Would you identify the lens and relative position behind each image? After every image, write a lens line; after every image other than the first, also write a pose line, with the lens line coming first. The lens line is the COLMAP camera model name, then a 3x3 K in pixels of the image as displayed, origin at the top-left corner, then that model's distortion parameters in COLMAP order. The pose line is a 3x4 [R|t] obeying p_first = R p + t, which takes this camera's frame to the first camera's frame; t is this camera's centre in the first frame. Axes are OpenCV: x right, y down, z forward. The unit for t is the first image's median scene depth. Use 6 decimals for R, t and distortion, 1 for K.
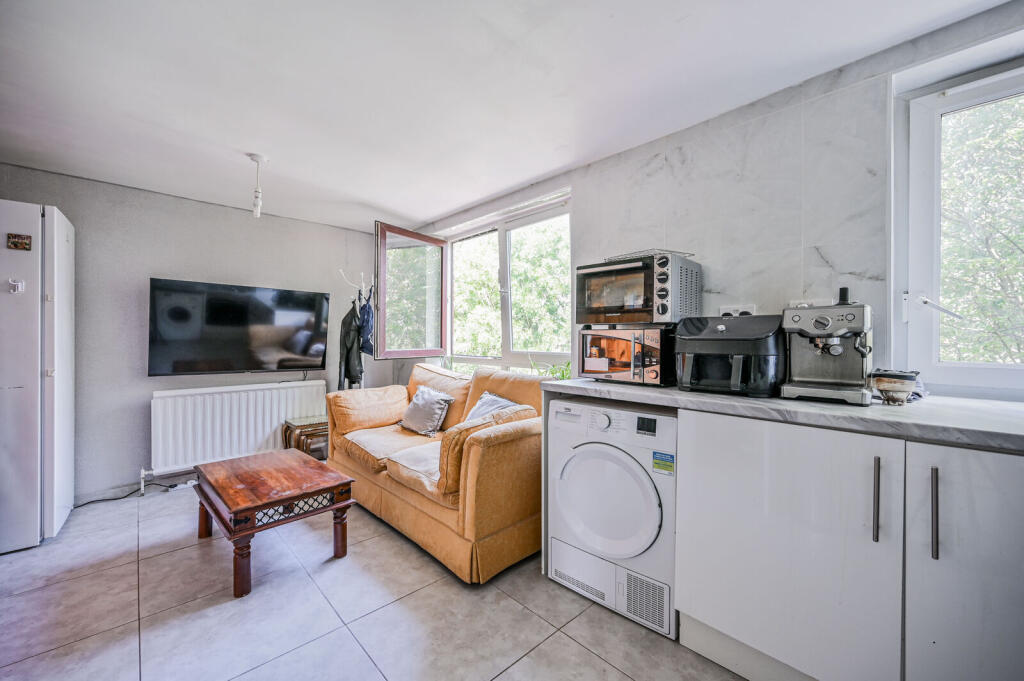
lens RADIAL K [[400.4, 0, 512.0], [0, 400.4, 340.5], [0, 0, 1]] dist [0.000328, 0.000028]
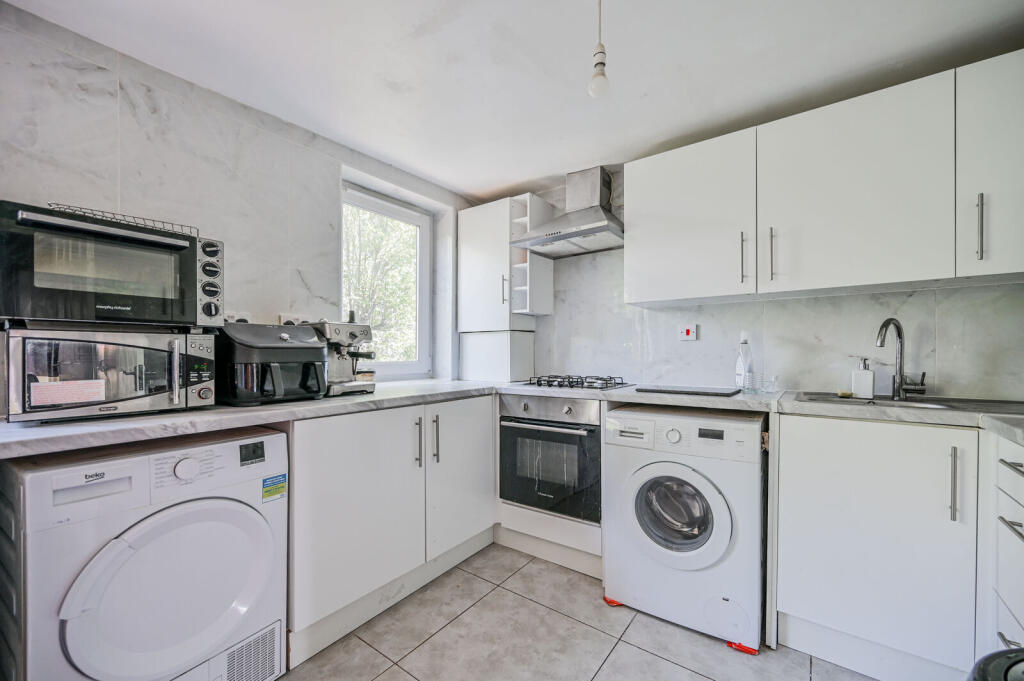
lens RADIAL K [[410.7, 0, 512.7], [0, 410.7, 353.6], [0, 0, 1]] dist [-0.000567, -0.000121]
pose [[-0.172021, -0.013653, 0.984999, -0.529462], [0.001770, 0.999898, 0.014169, -0.001745], [-0.985092, 0.004180, -0.171979, 0.558526]]
